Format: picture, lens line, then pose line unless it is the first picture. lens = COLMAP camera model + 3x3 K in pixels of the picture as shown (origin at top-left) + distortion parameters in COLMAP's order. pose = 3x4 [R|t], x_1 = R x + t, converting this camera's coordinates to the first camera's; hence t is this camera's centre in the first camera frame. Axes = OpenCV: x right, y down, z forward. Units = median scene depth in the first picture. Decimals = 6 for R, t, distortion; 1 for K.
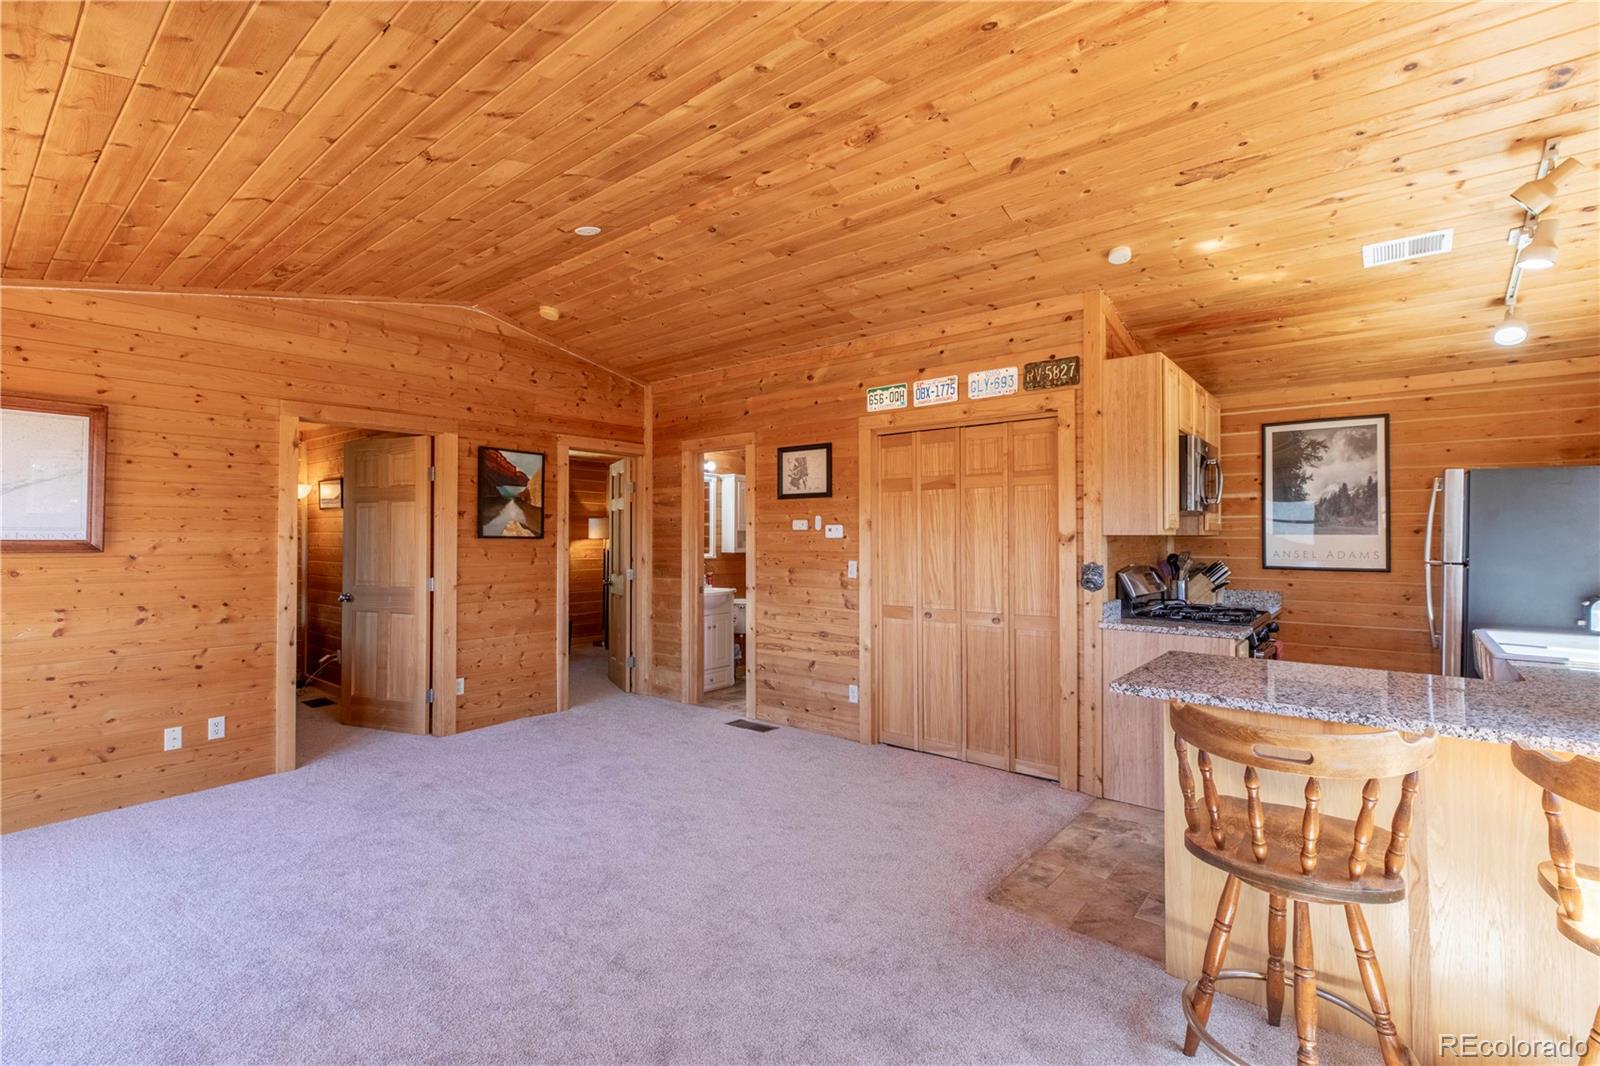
lens RADIAL K [[732.6, 0, 795.3], [0, 732.6, 532.0], [0, 0, 1]] dist [-0.003647, -0.000281]
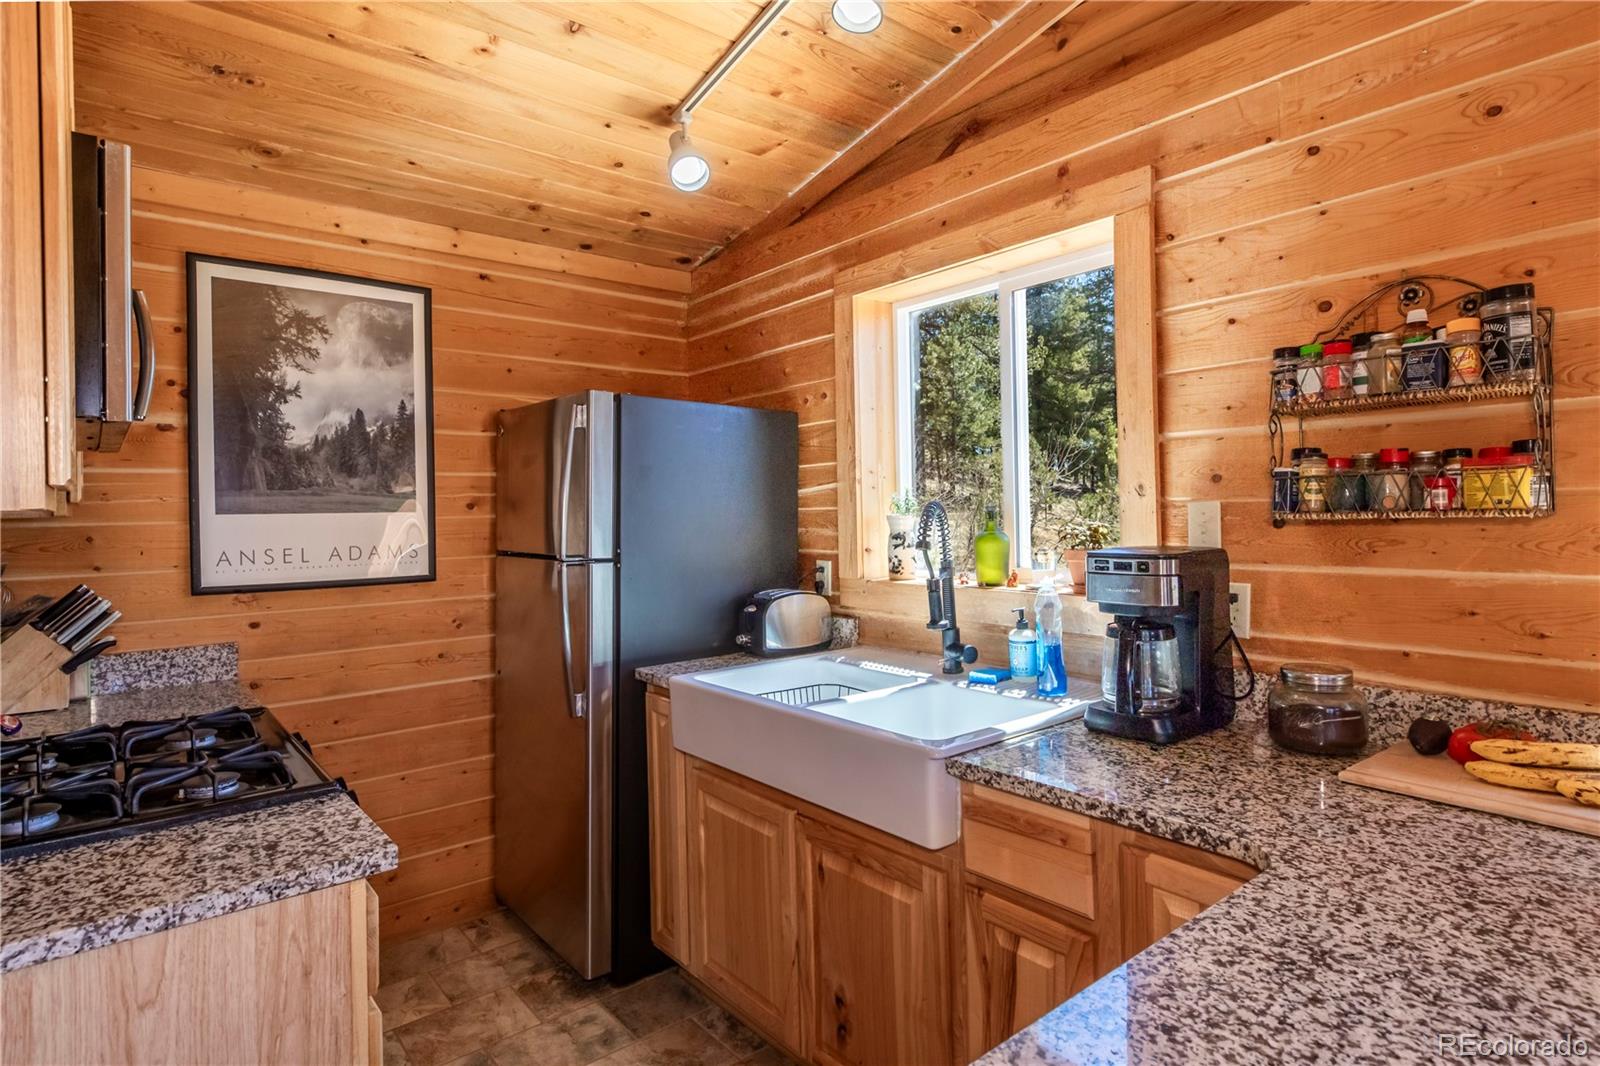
lens RADIAL K [[845.5, 0, 784.5], [0, 845.5, 509.6], [0, 0, 1]] dist [0.001772, 0.000481]
pose [[0.205905, -0.000198, 0.978572, 0.242039], [0.012685, 0.999917, -0.002466, 0.006721], [-0.978490, 0.012921, 0.205890, 0.591356]]
